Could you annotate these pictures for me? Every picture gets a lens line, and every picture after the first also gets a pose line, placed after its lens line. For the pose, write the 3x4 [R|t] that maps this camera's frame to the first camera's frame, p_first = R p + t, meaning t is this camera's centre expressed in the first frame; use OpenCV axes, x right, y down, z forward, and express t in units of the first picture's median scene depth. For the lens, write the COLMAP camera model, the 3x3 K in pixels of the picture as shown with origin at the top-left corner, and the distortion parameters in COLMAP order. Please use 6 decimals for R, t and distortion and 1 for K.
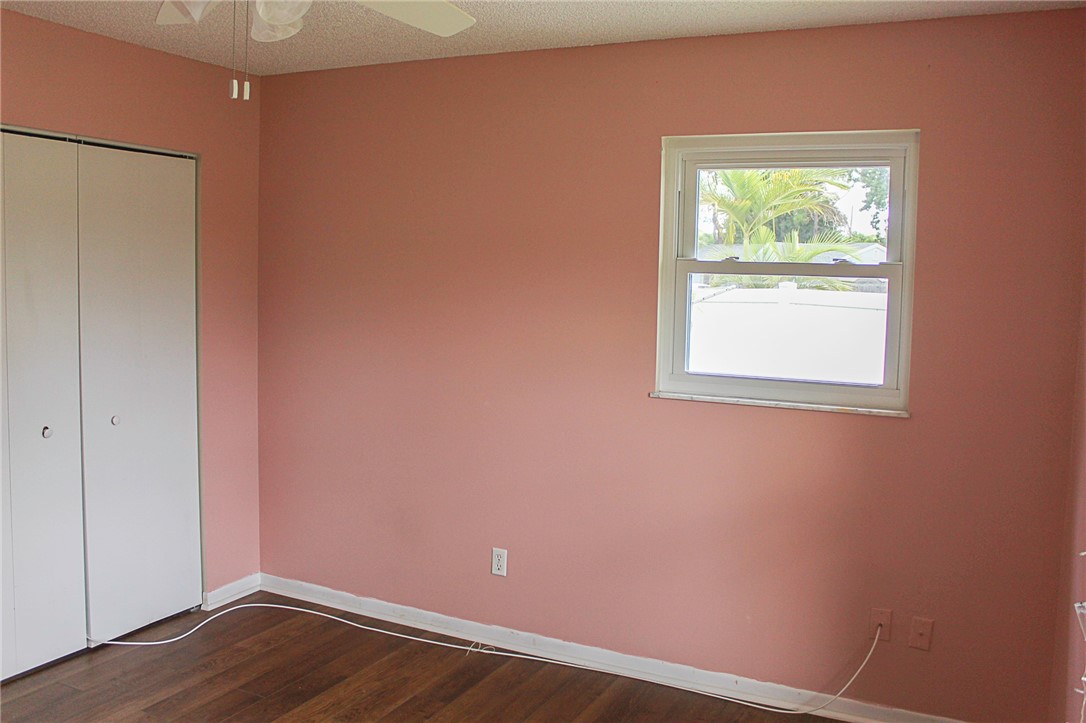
lens RADIAL K [[953.0, 0, 543.0], [0, 953.0, 361.5], [0, 0, 1]] dist [-0.175682, 0.168948]
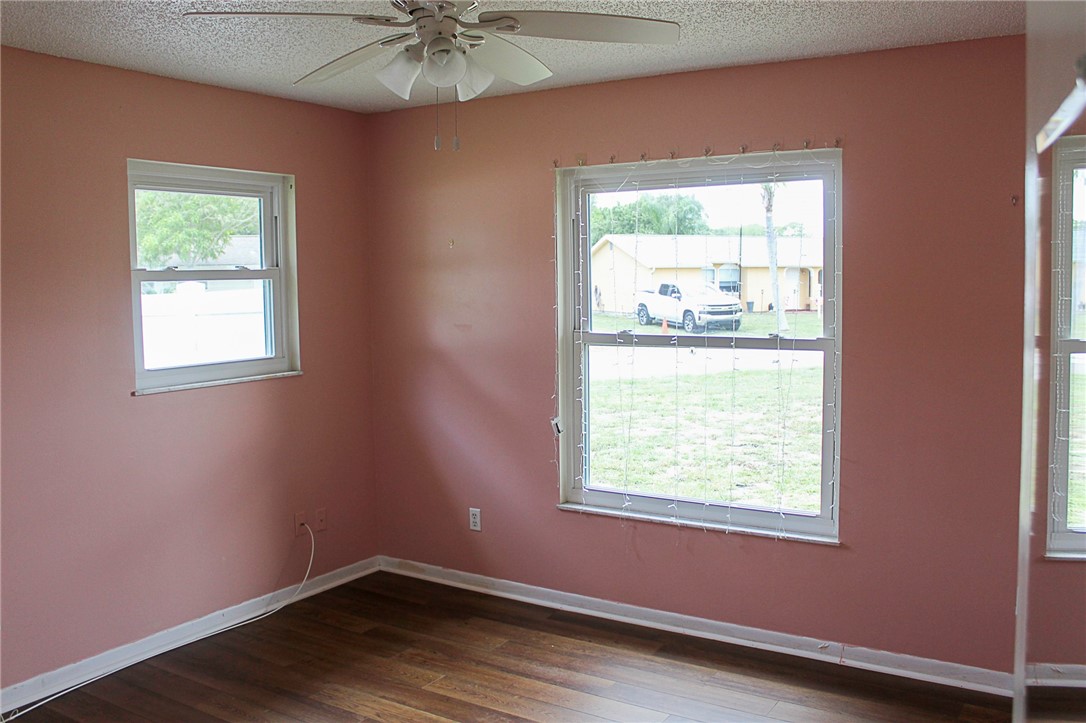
lens RADIAL K [[953.0, 0, 543.0], [0, 953.0, 361.5], [0, 0, 1]] dist [-0.175682, 0.168948]
pose [[0.090368, -0.116813, 0.989034, -0.927365], [0.095741, 0.989517, 0.108122, -0.075655], [-0.991296, 0.084920, 0.100604, 0.440638]]
